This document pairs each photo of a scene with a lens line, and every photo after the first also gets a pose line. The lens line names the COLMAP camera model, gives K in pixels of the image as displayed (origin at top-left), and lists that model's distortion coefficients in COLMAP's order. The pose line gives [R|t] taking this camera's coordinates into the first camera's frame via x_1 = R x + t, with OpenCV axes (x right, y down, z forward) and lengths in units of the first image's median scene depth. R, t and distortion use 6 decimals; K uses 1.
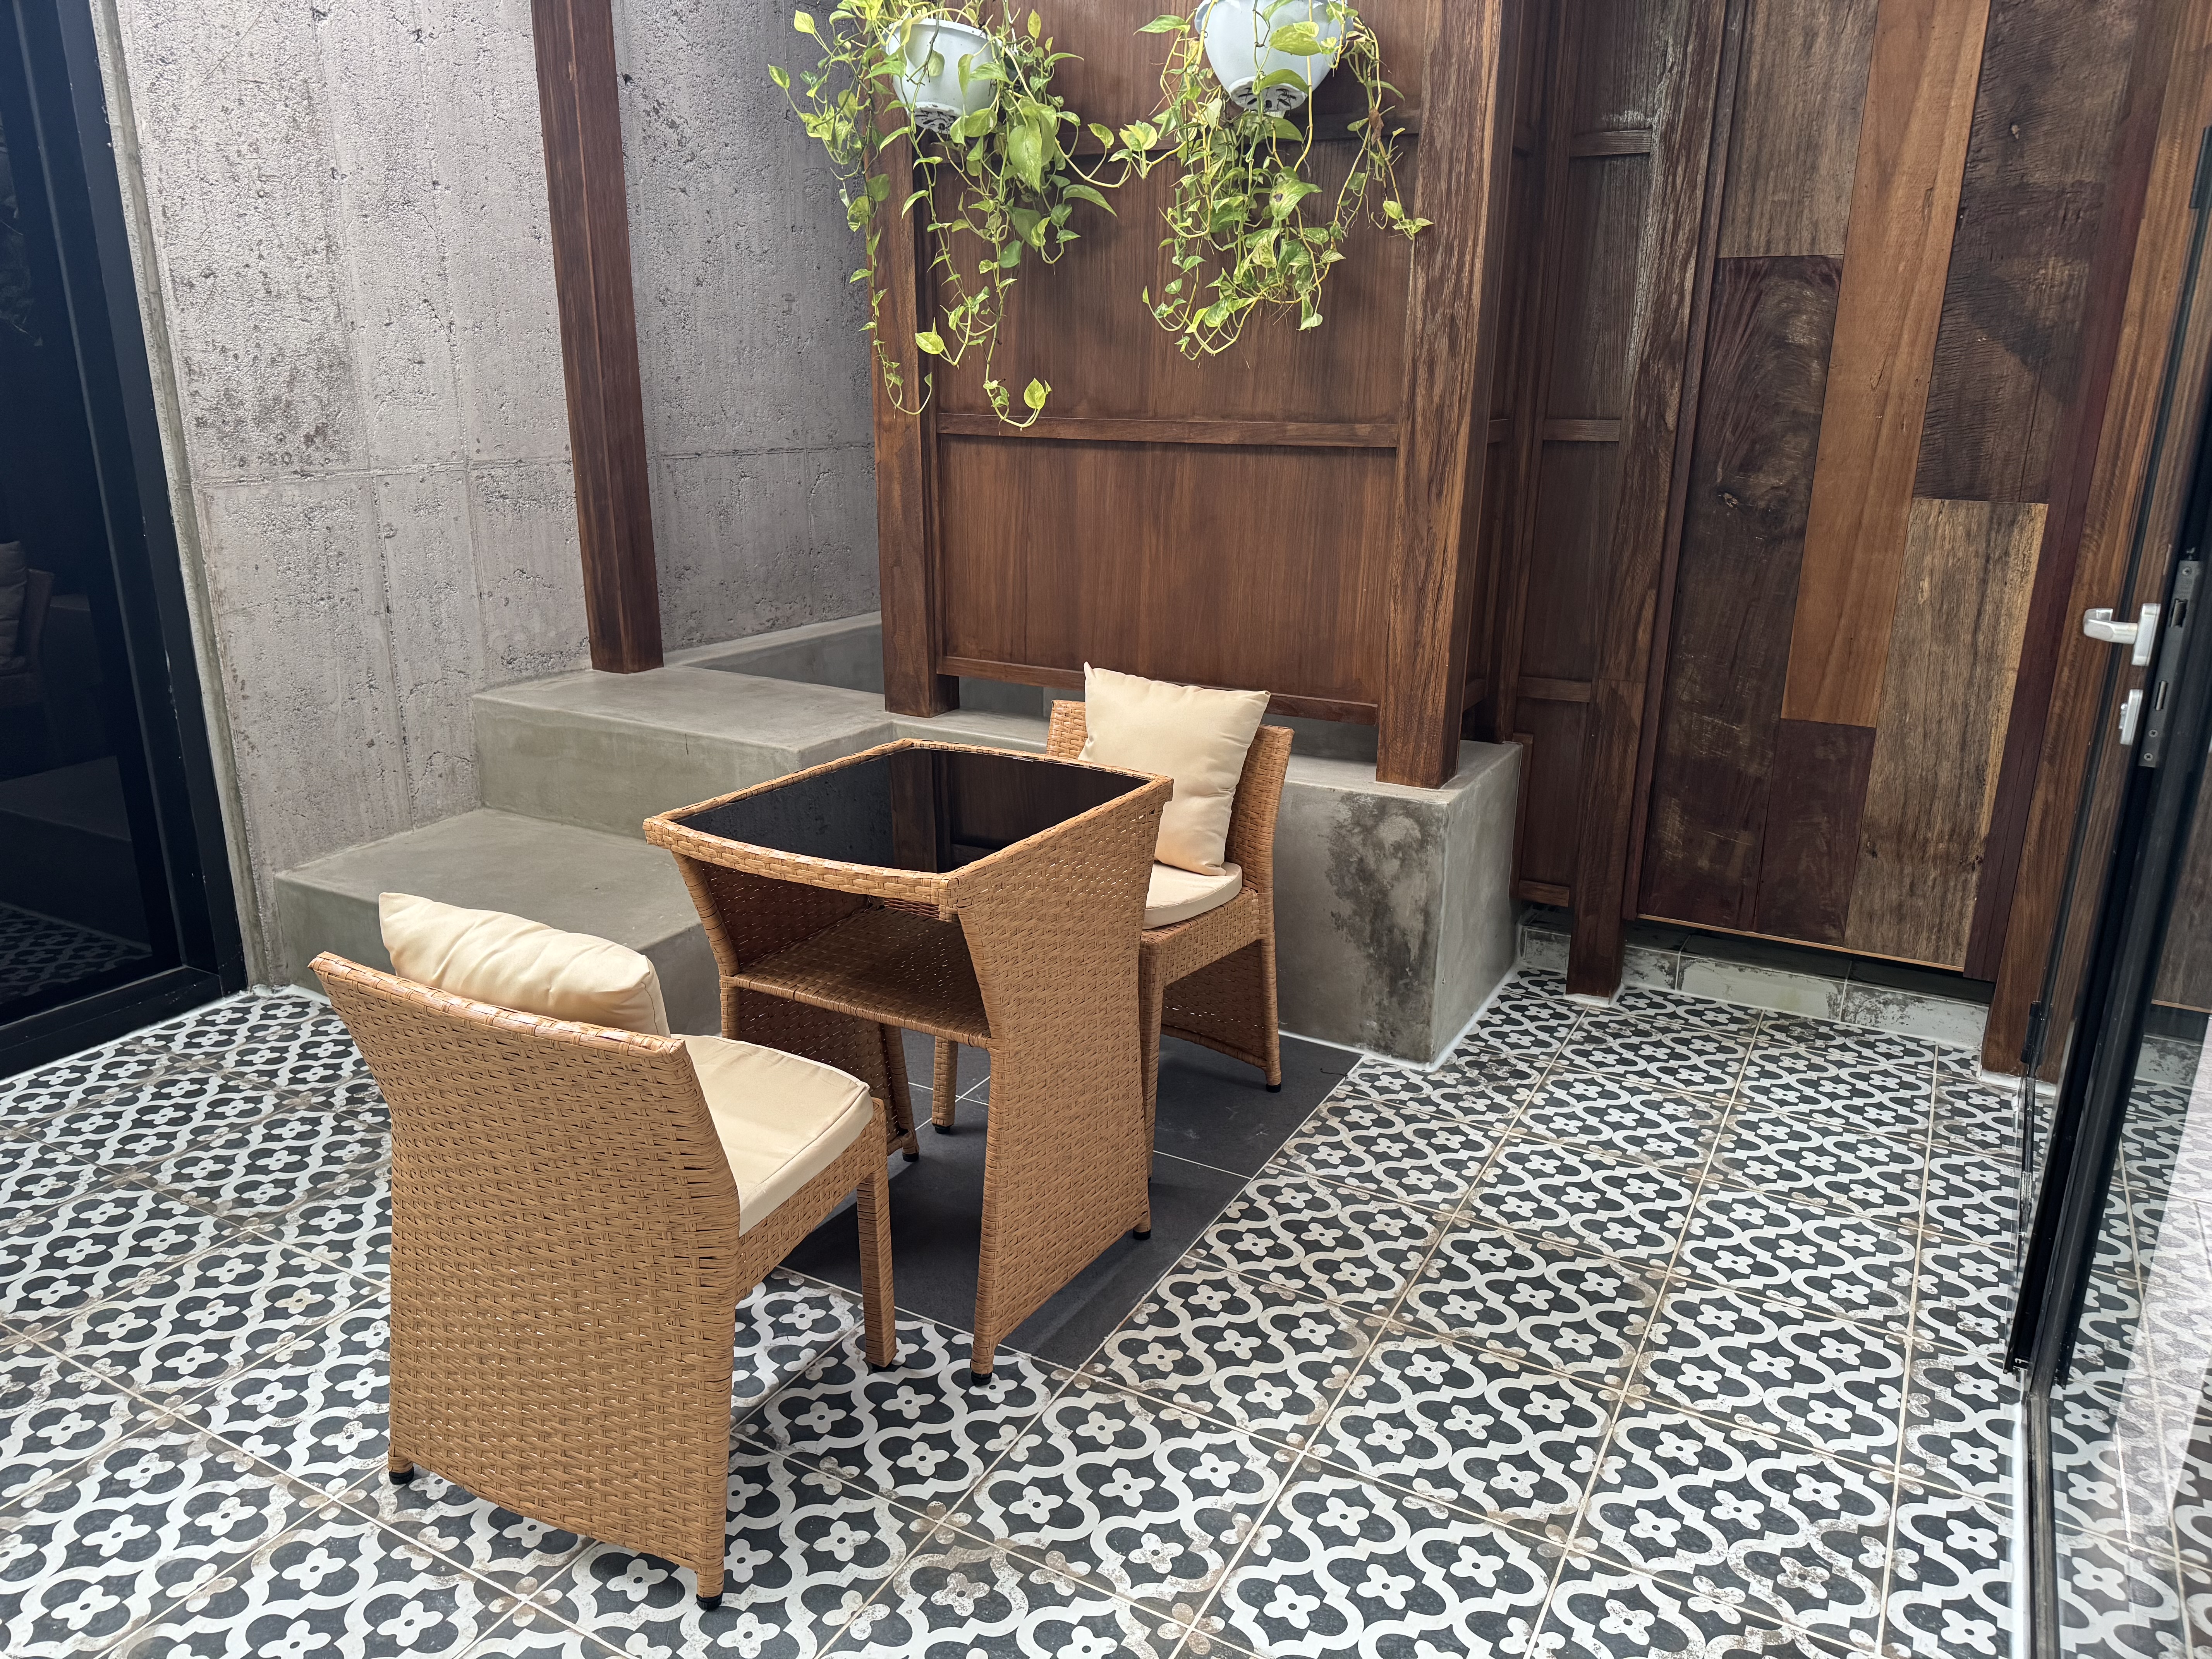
lens RADIAL K [[1514.3, 0, 1094.9], [0, 1514.3, 842.2], [0, 0, 1]] dist [0.078090, -0.111497]
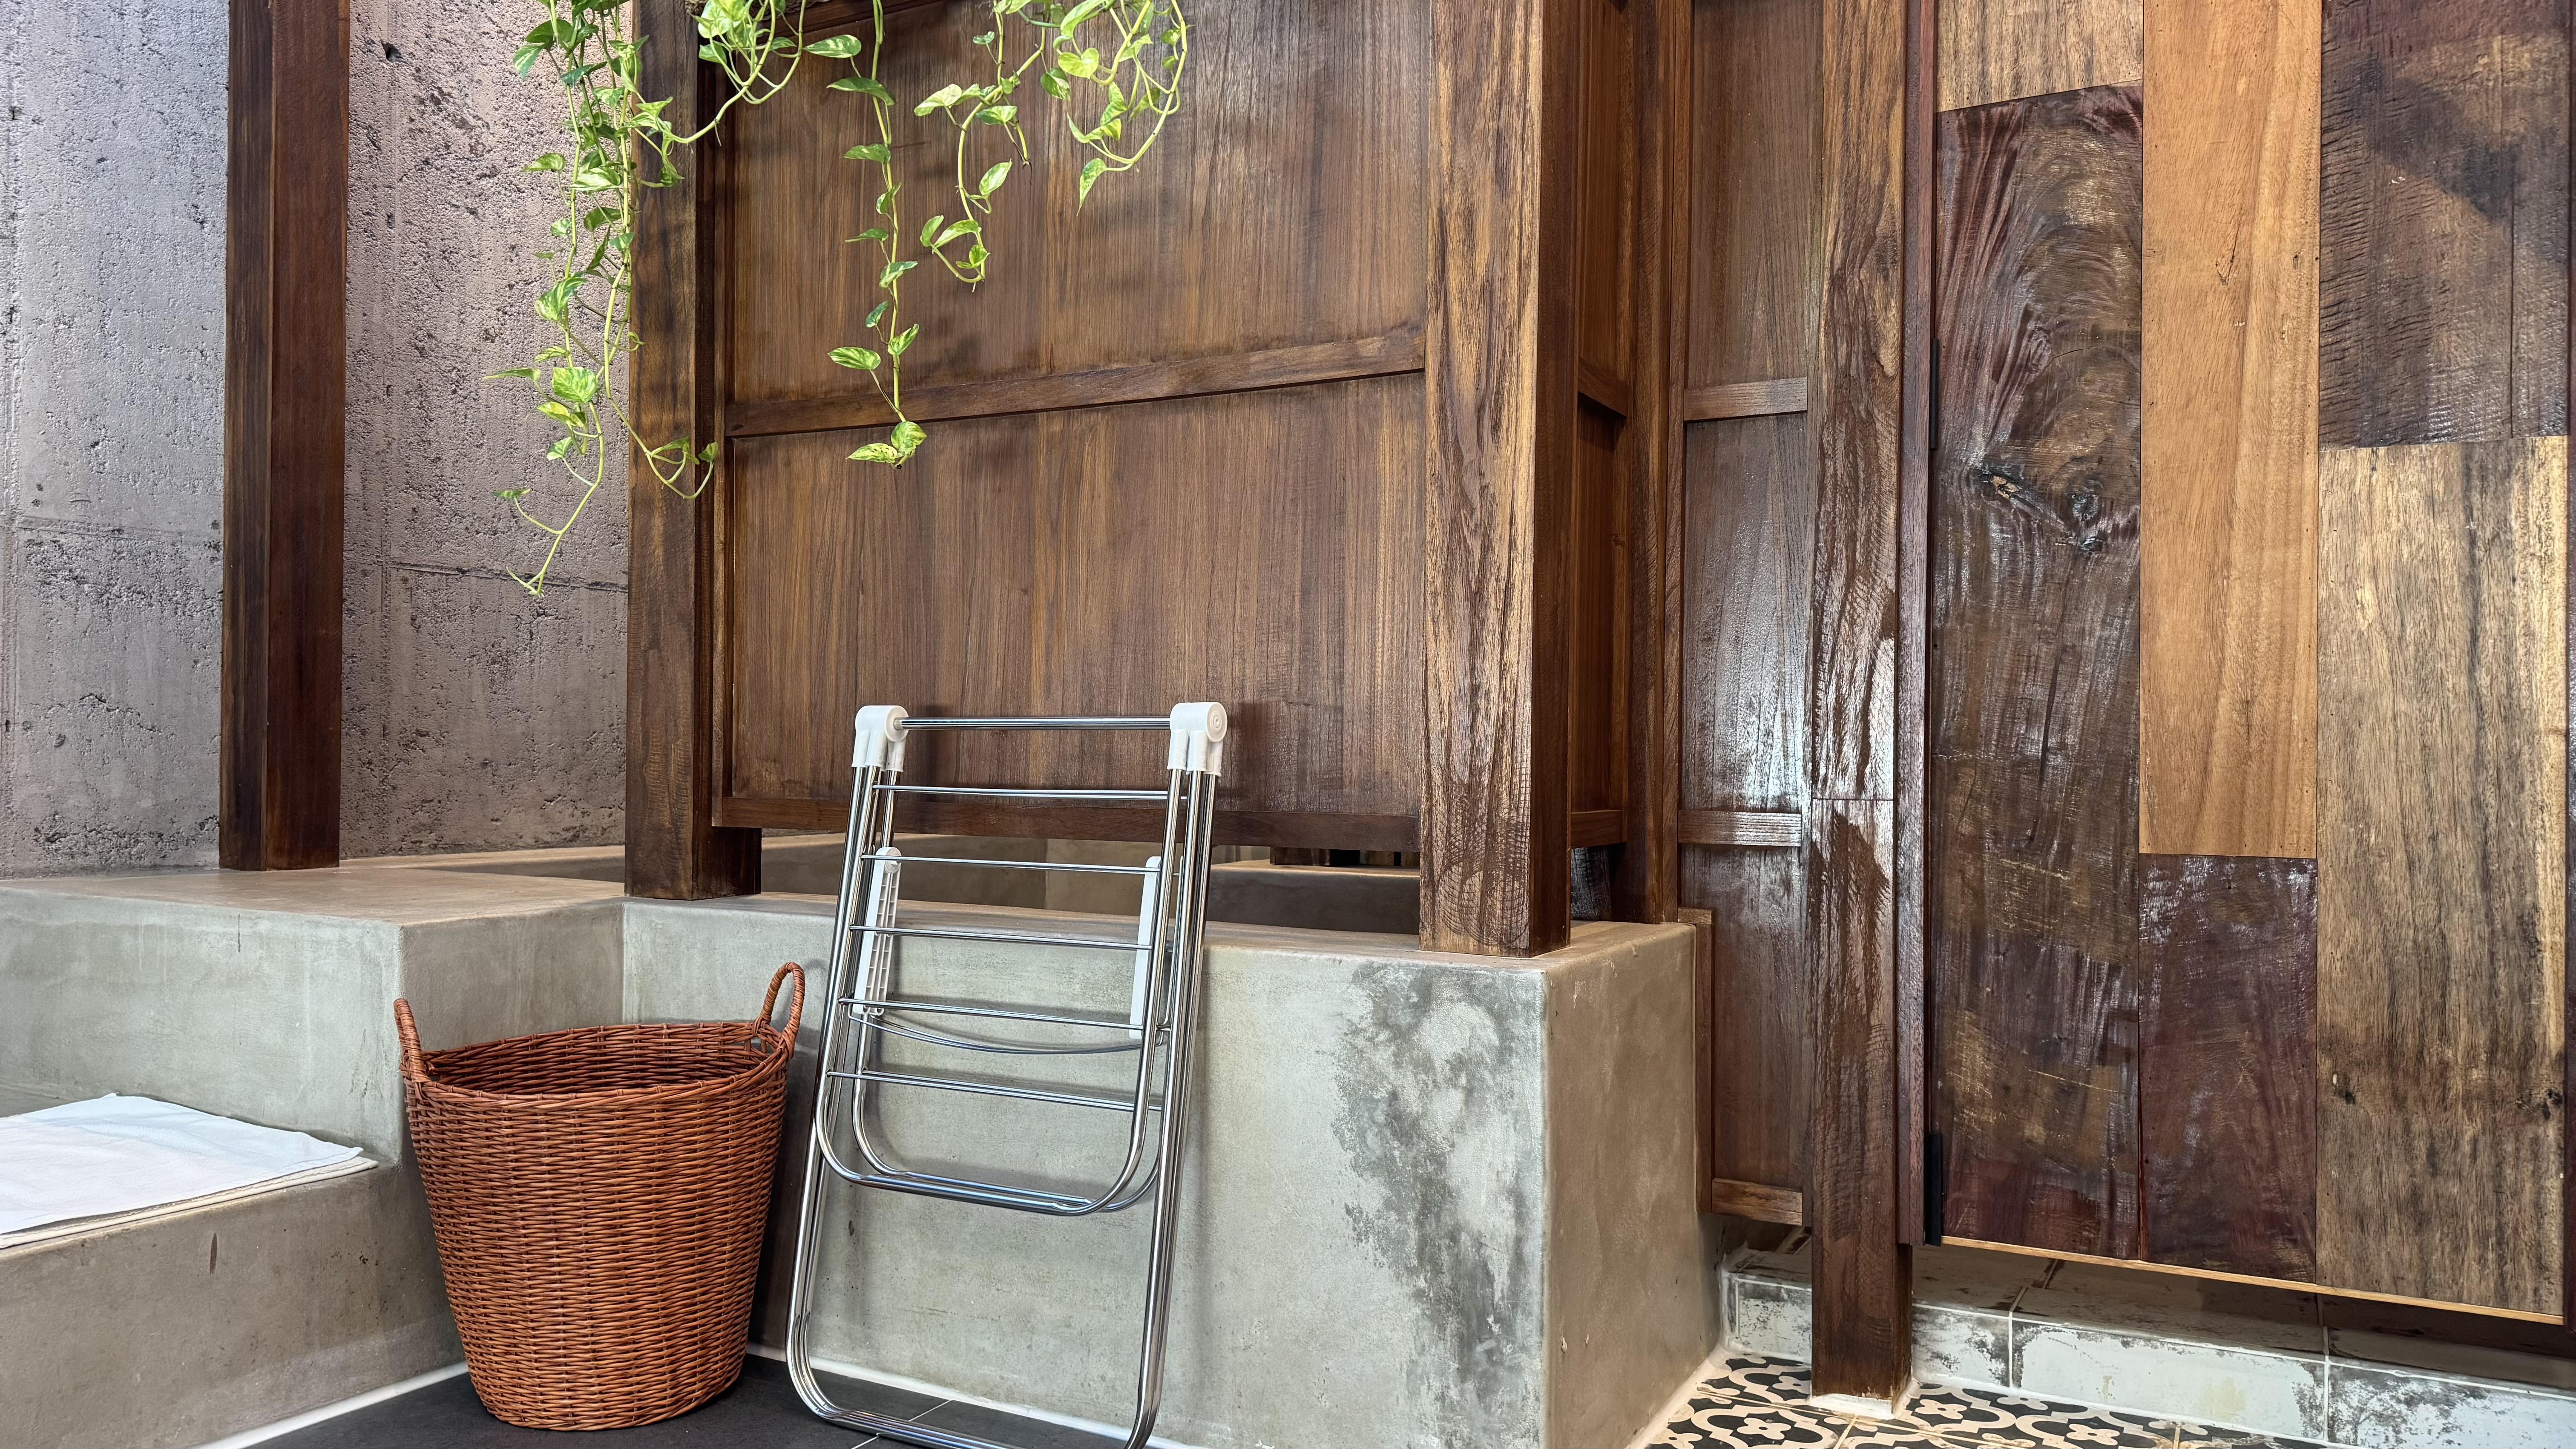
lens RADIAL K [[1791.6, 0, 1280.6], [0, 1791.6, 767.3], [0, 0, 1]] dist [0.041910, -0.034564]
pose [[0.999973, 0.001811, 0.007183, 0.125010], [0.000357, 0.956716, -0.291022, 0.079468], [-0.007399, 0.291017, 0.956689, 0.350733]]
